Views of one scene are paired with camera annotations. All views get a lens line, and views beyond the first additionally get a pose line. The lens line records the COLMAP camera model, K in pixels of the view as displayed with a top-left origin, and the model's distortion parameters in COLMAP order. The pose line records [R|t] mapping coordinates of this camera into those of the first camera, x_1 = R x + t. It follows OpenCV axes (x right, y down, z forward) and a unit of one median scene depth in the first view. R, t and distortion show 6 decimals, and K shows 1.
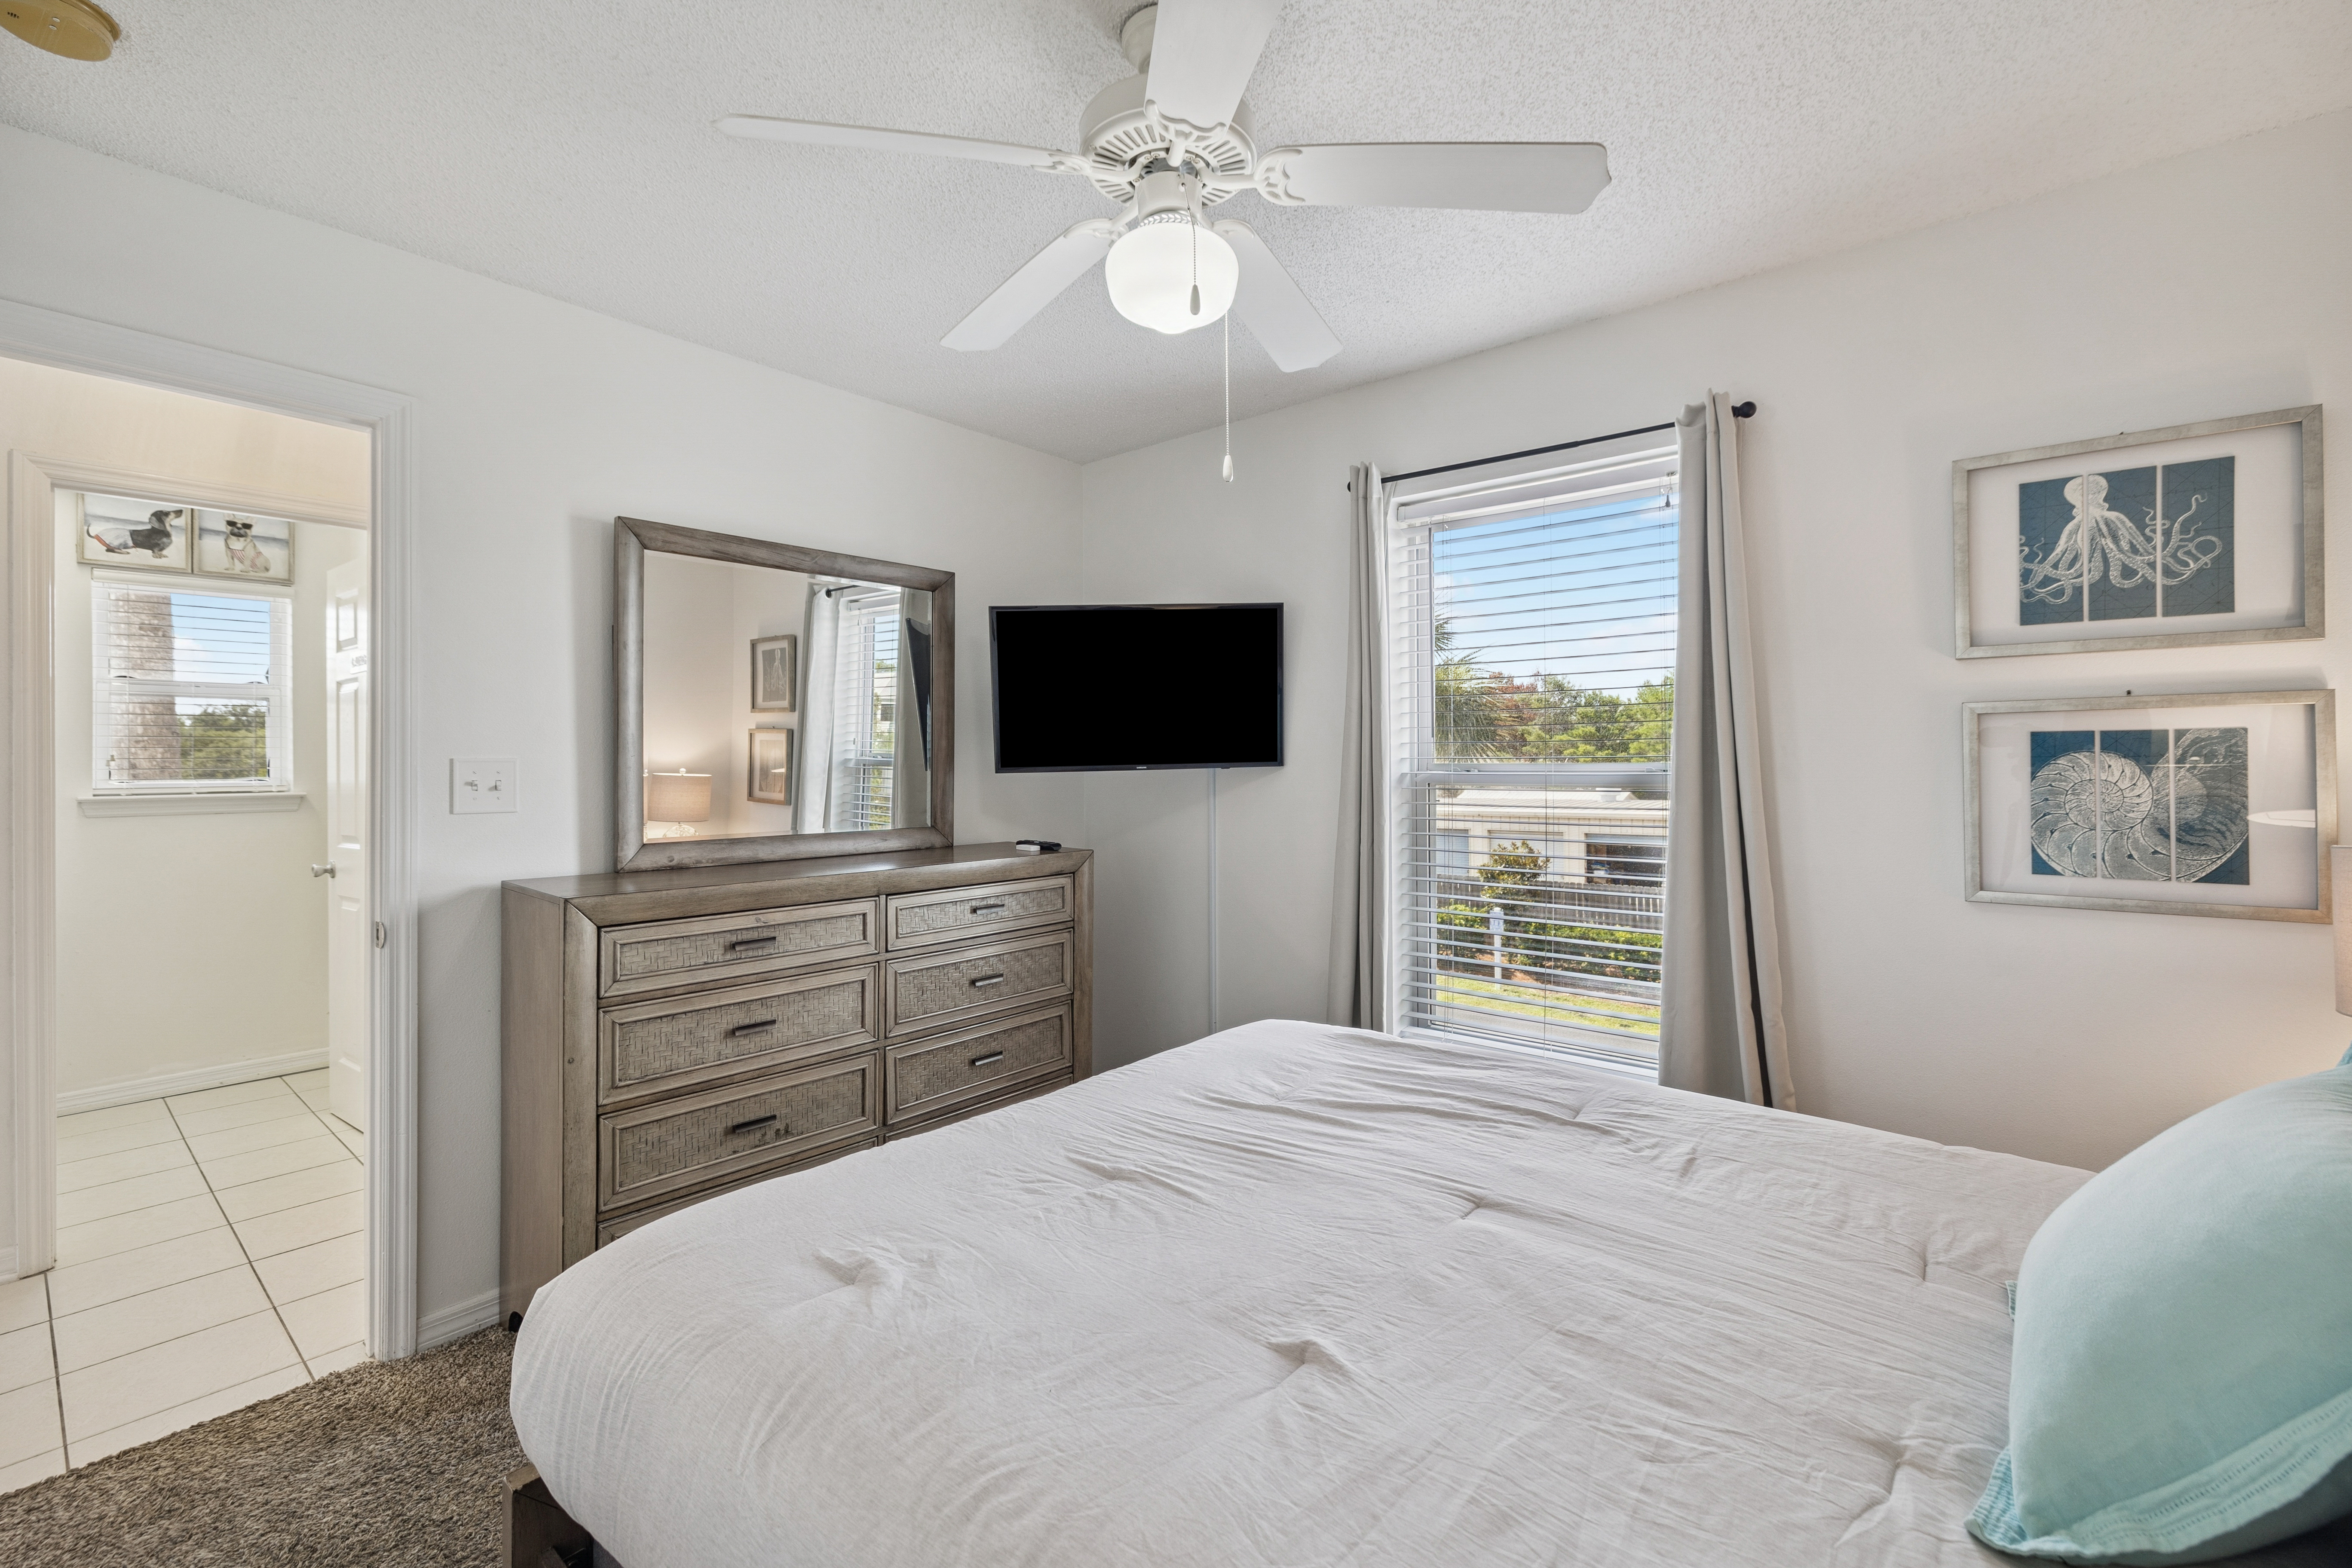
lens RADIAL K [[983.8, 0, 1177.3], [0, 983.8, 763.0], [0, 0, 1]] dist [0.001352, -0.000311]
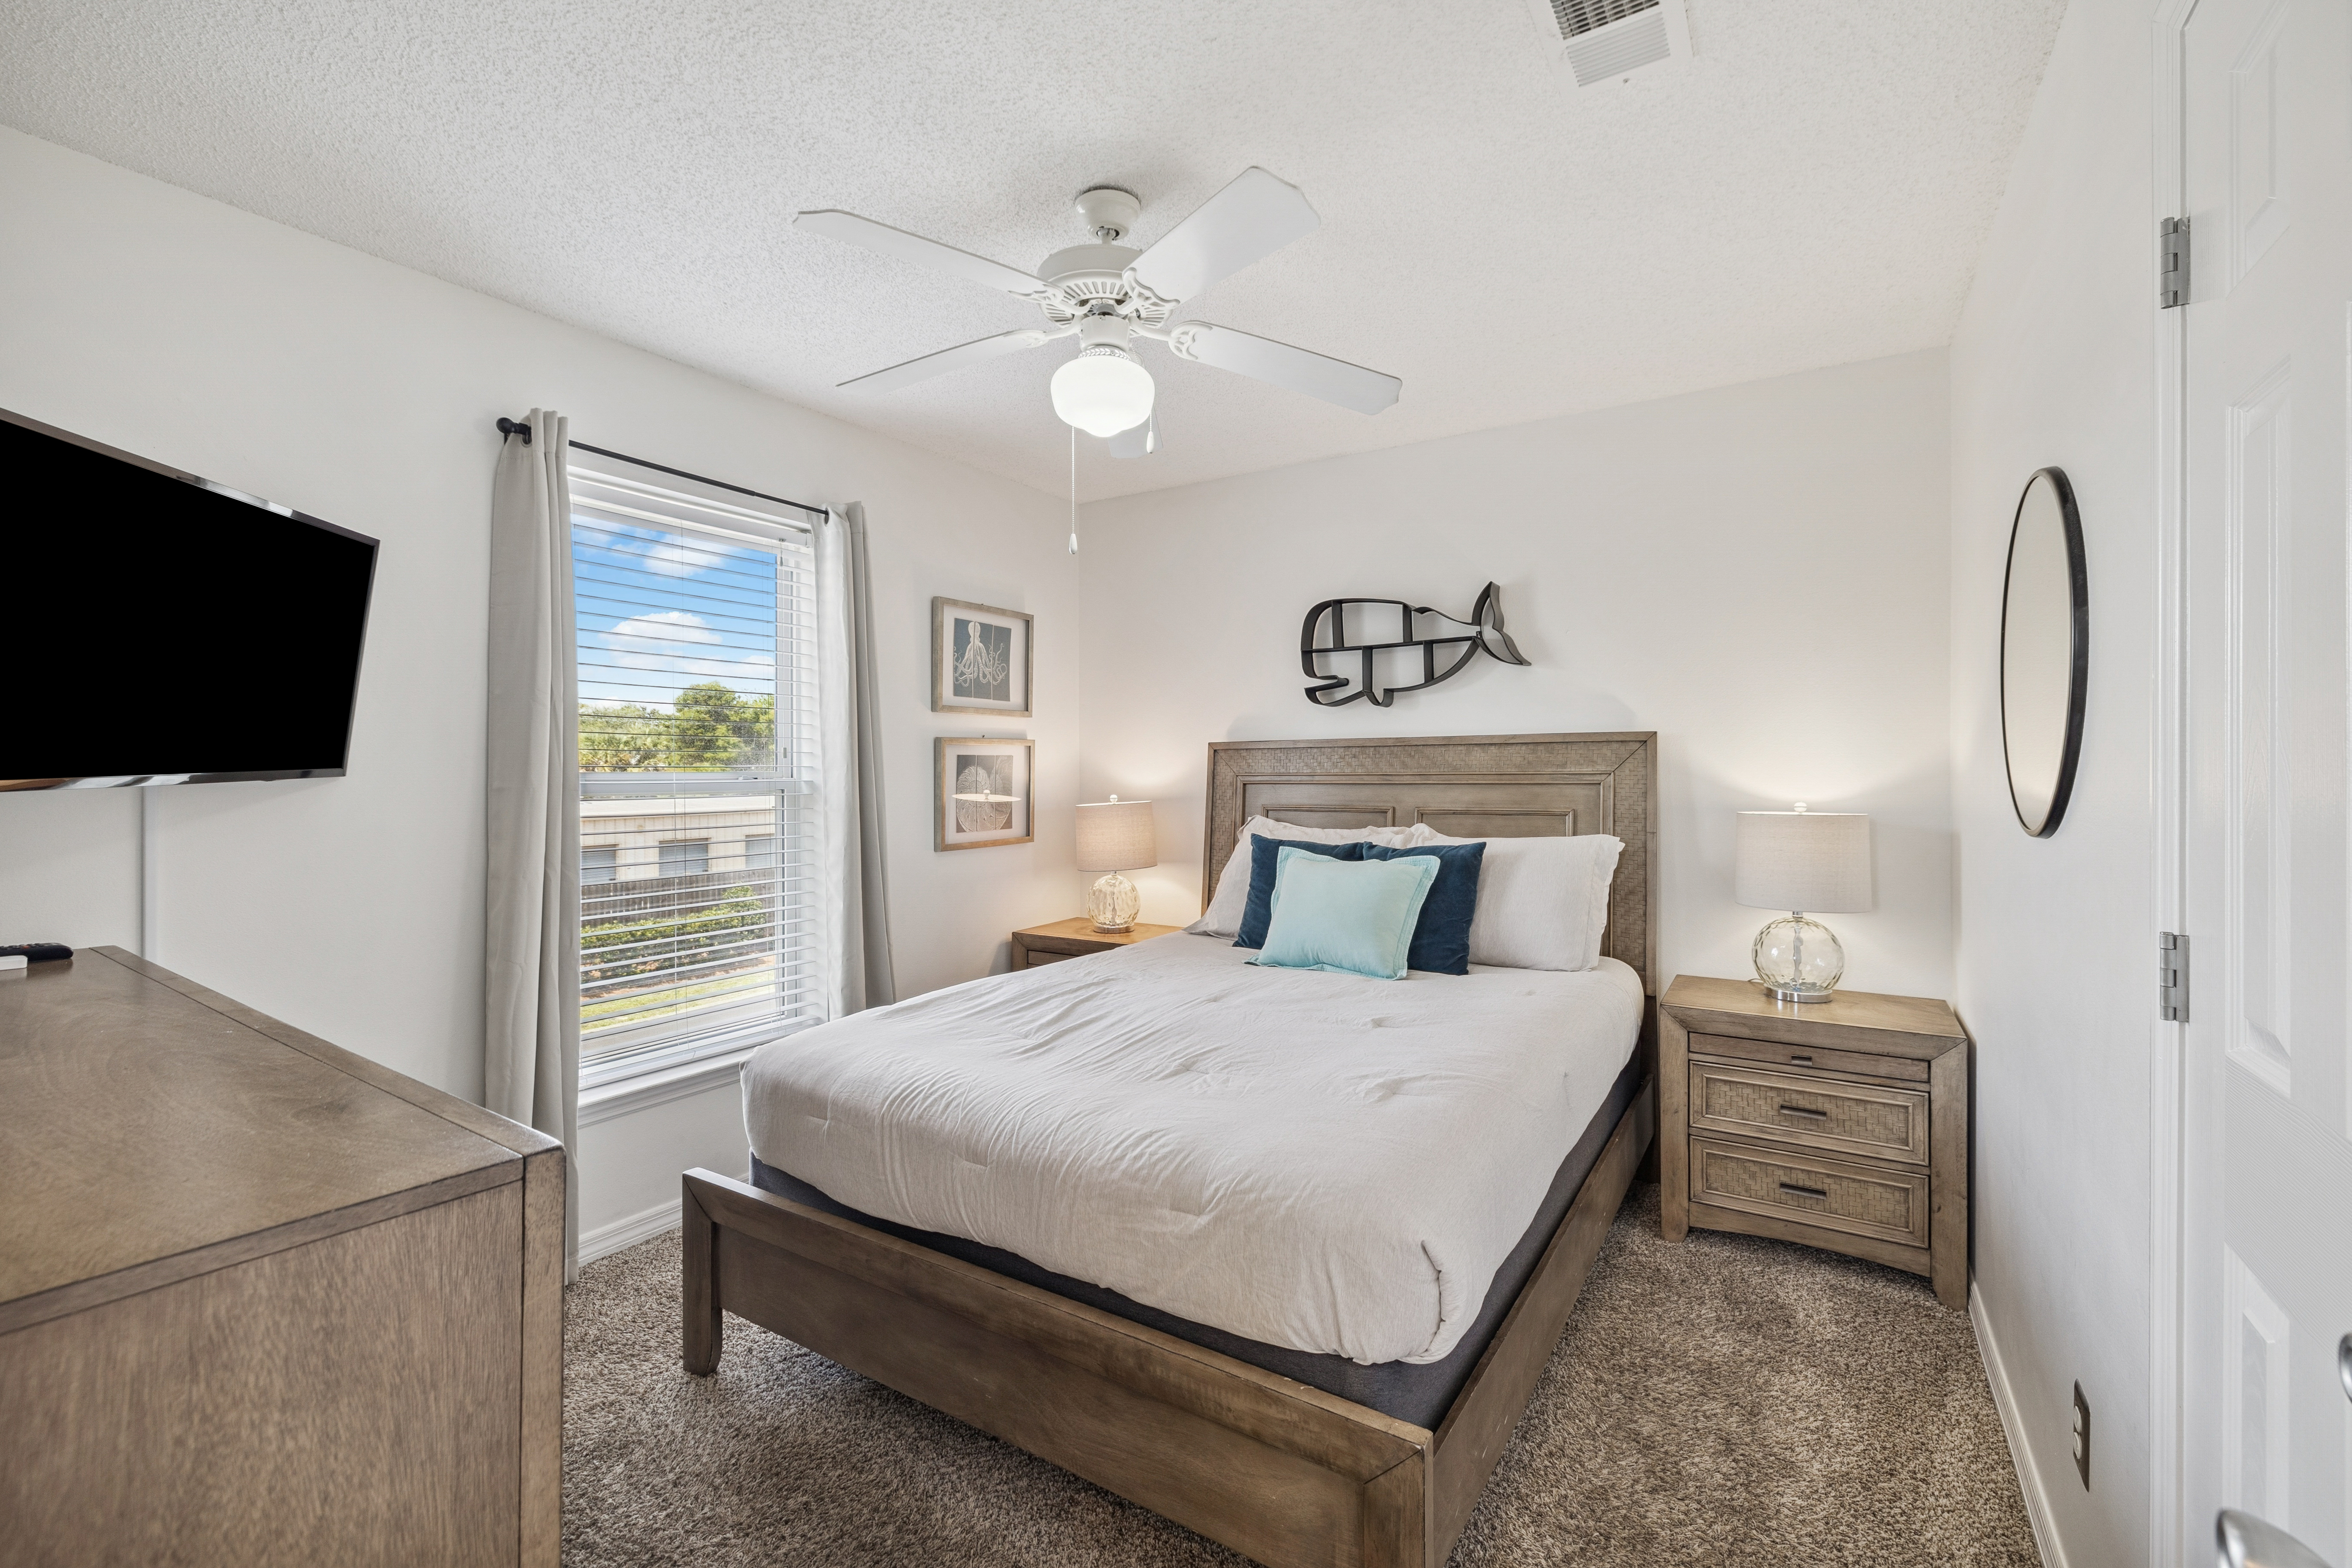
lens RADIAL K [[983.8, 0, 1172.6], [0, 983.8, 771.3], [0, 0, 1]] dist [0.001352, -0.000311]
pose [[-0.113955, 0.000655, 0.993486, -0.956741], [0.001088, 0.999999, -0.000534, 0.000563], [-0.993485, 0.001020, -0.113956, 0.779579]]
